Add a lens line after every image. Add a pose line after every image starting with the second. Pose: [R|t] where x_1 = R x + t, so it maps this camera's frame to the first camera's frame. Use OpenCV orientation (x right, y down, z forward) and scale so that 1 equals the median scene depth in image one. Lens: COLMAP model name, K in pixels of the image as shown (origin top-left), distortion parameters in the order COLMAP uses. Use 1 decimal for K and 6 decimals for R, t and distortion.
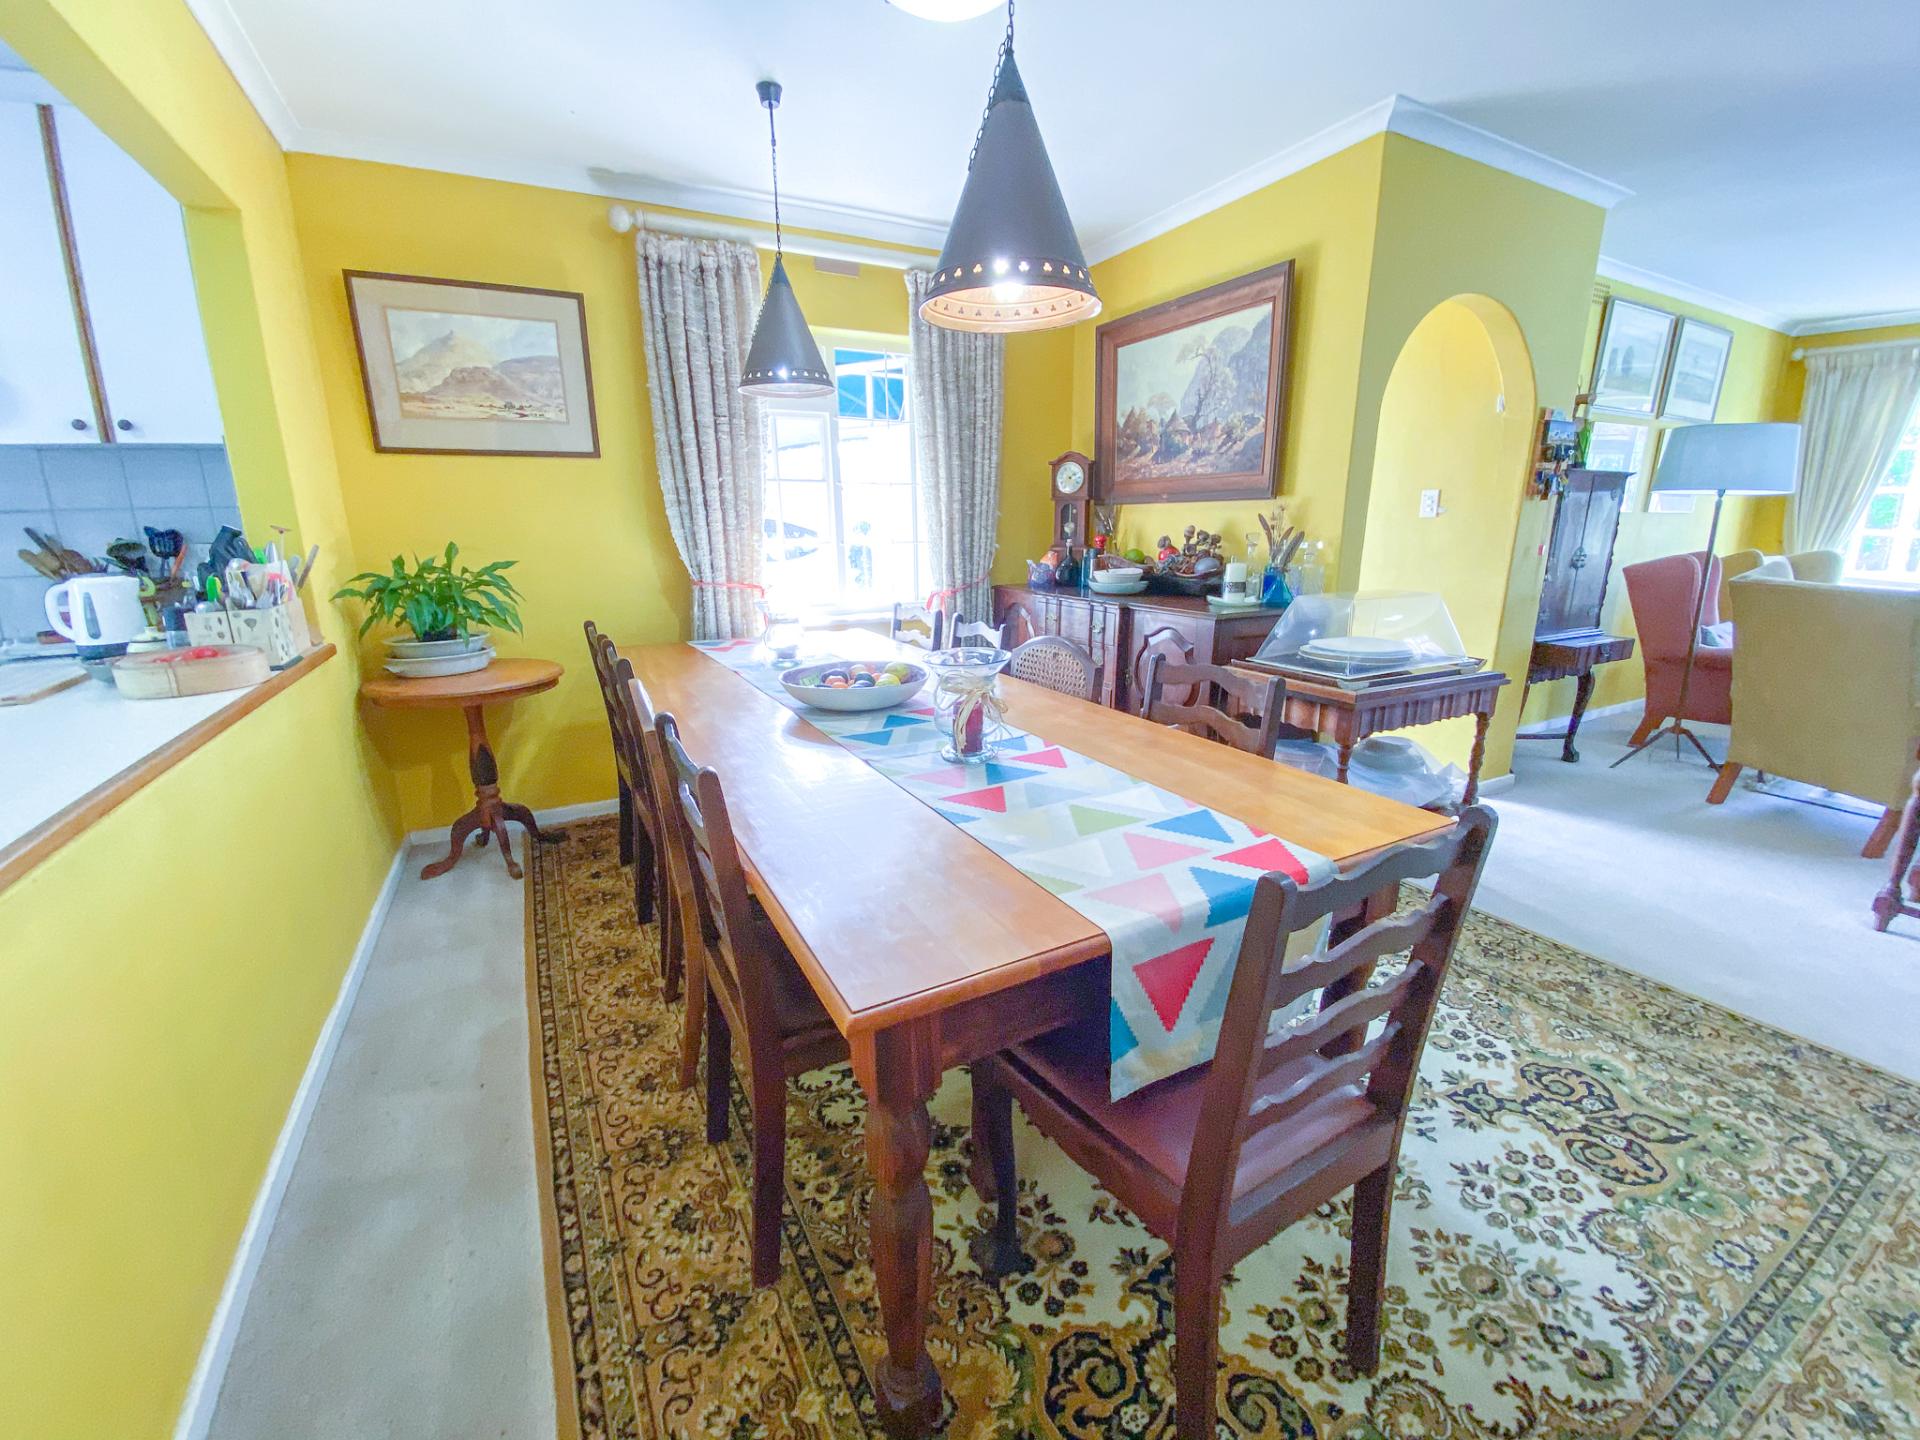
lens RADIAL K [[784.1, 0, 948.1], [0, 784.1, 711.6], [0, 0, 1]] dist [0.006807, -0.007138]
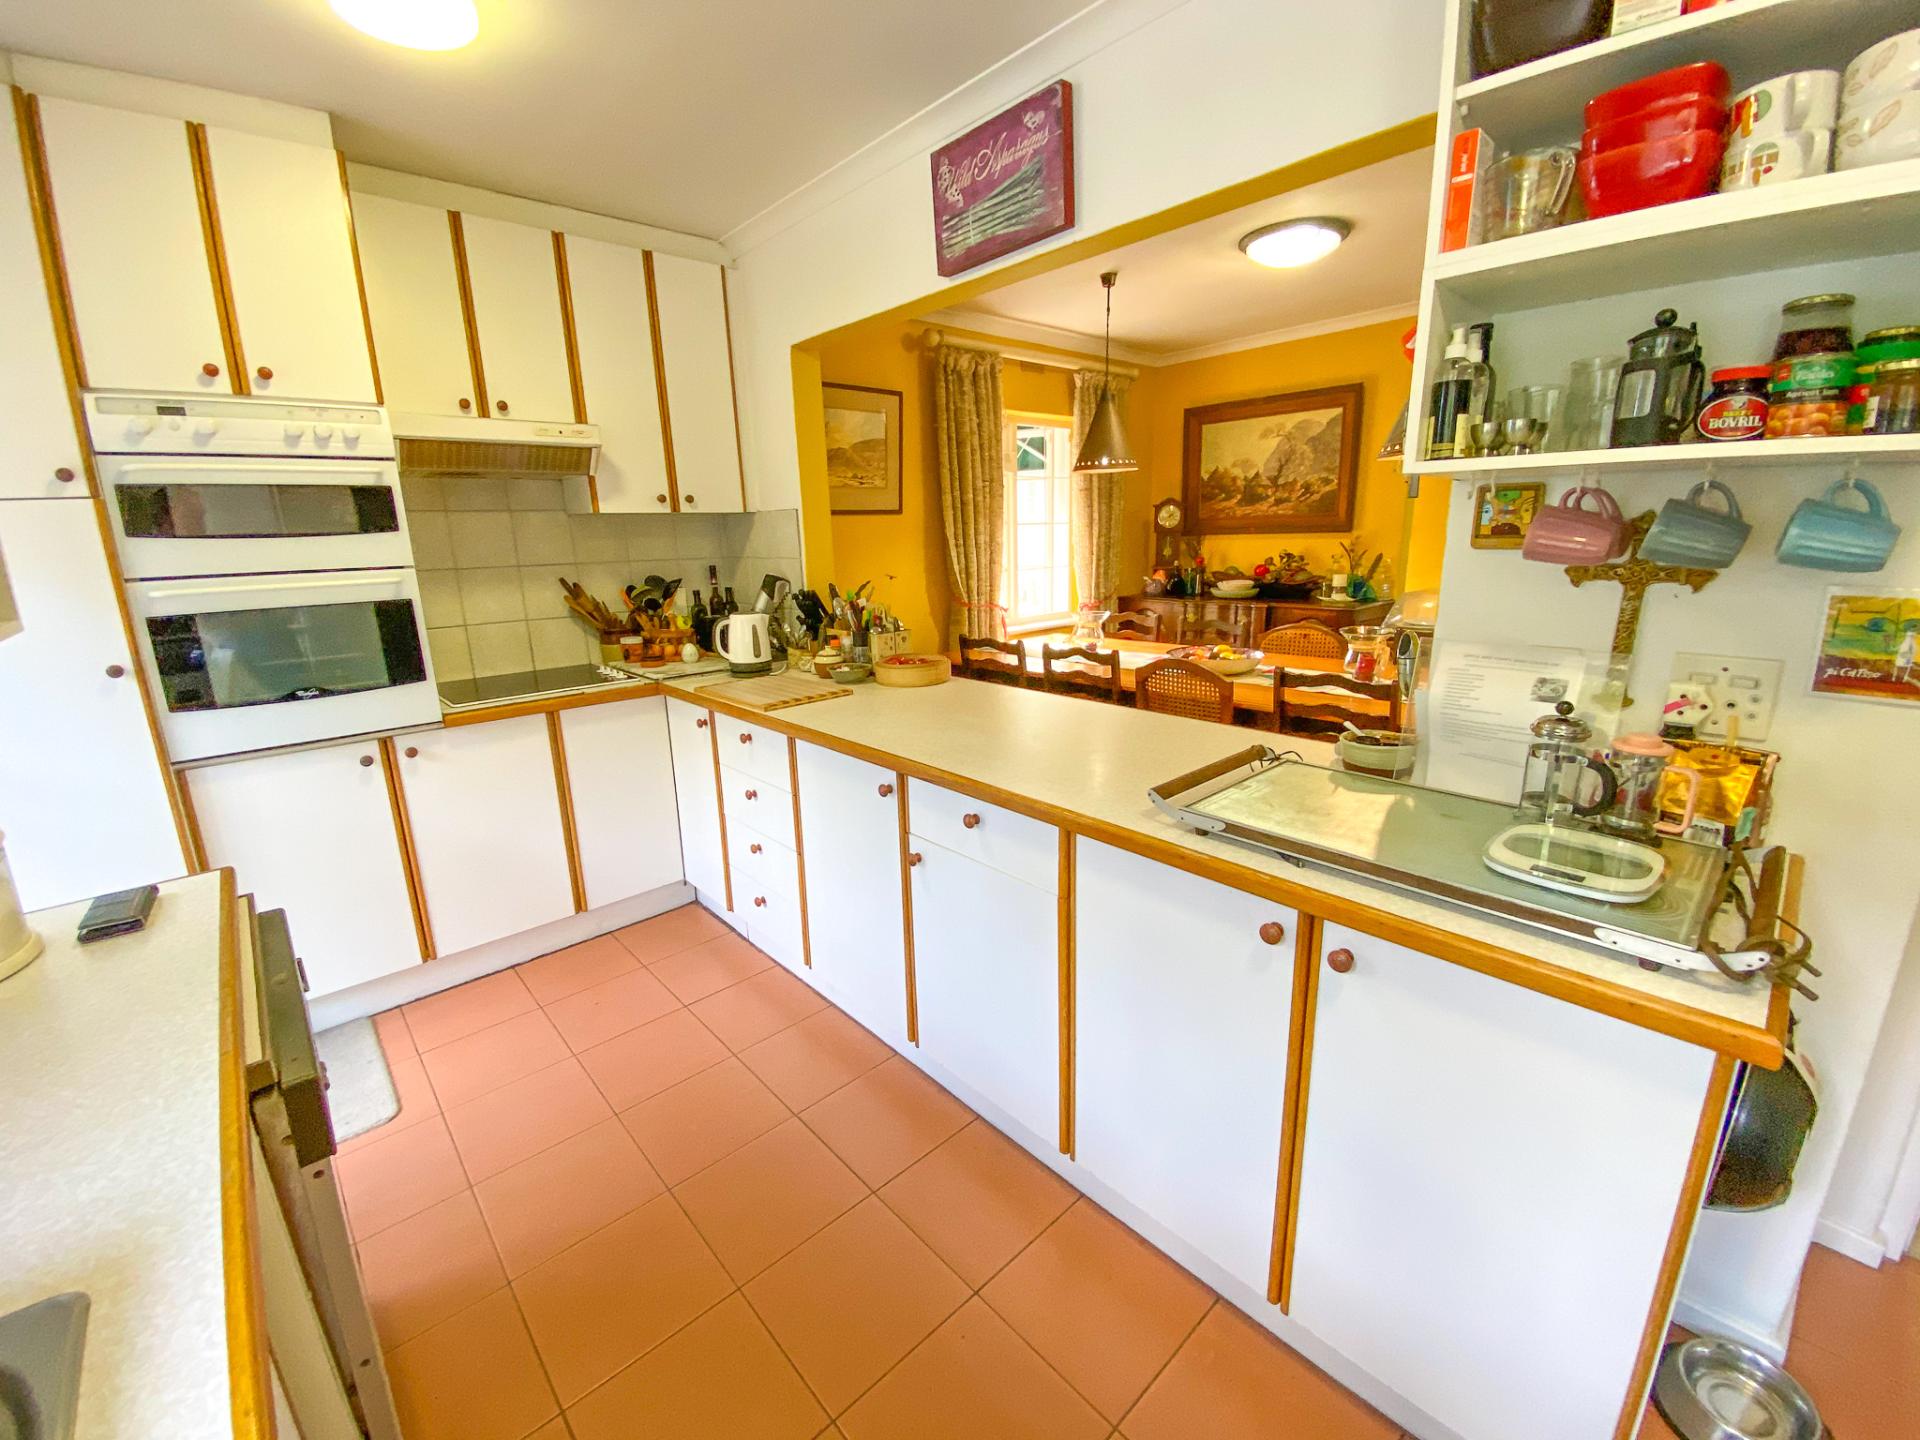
lens RADIAL K [[784.1, 0, 934.1], [0, 784.1, 724.2], [0, 0, 1]] dist [0.006807, -0.007138]
pose [[0.967297, -0.083499, 0.239510, -0.712834], [0.085447, 0.996340, 0.002257, 0.033715], [-0.238822, 0.018282, 0.970891, -0.281496]]
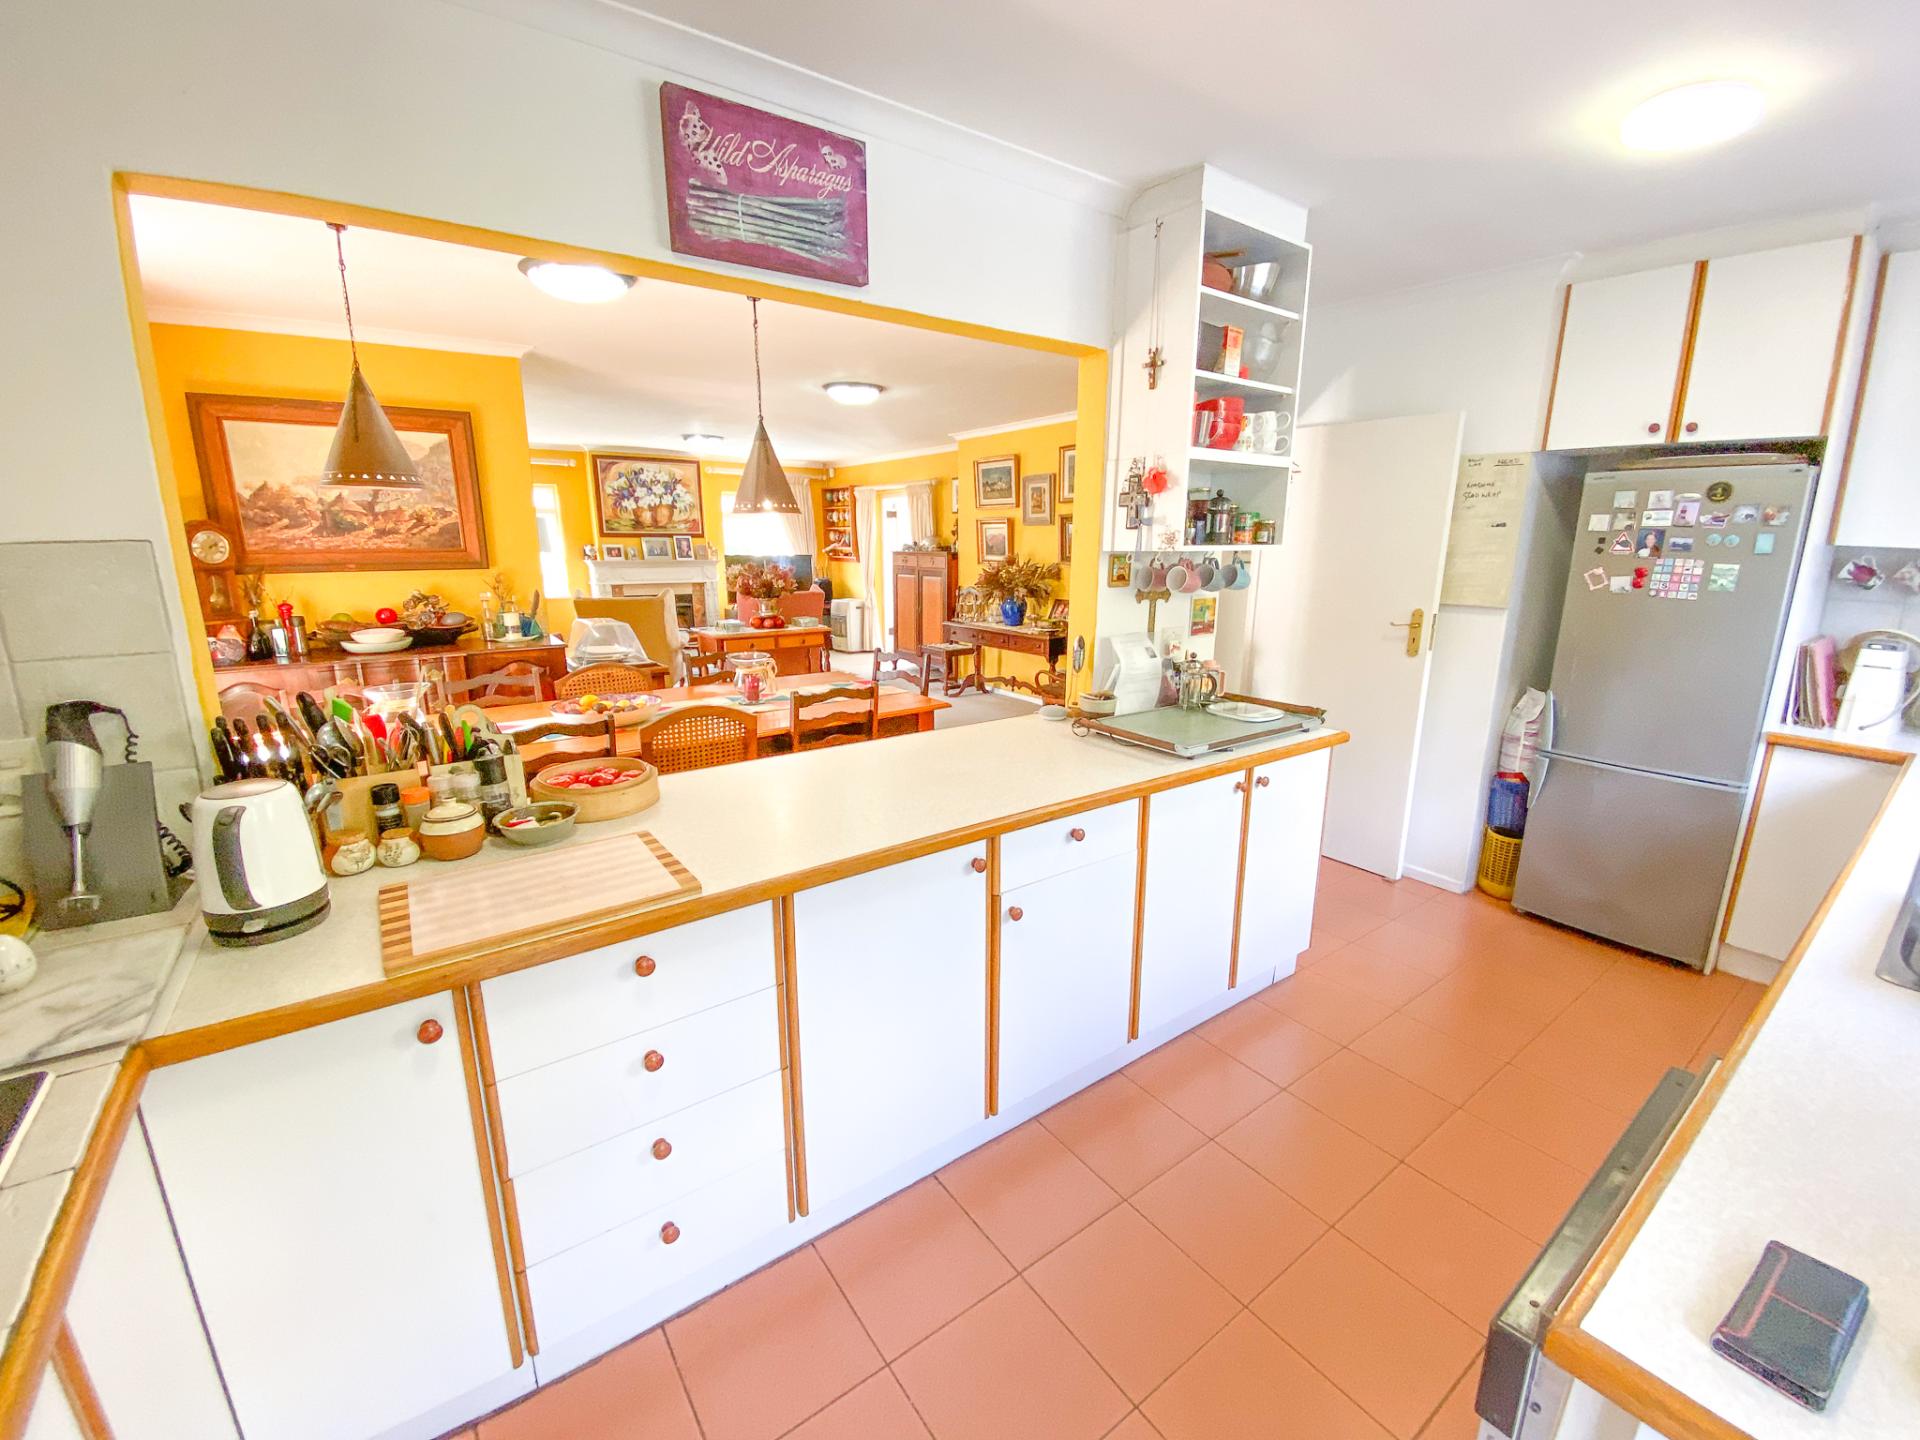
lens RADIAL K [[784.1, 0, 968.2], [0, 784.1, 723.0], [0, 0, 1]] dist [0.006807, -0.007138]
pose [[-0.169818, -0.226116, 0.959184, -1.106584], [0.238315, 0.935009, 0.262610, -0.154014], [-0.956226, 0.273183, -0.104894, 0.333784]]
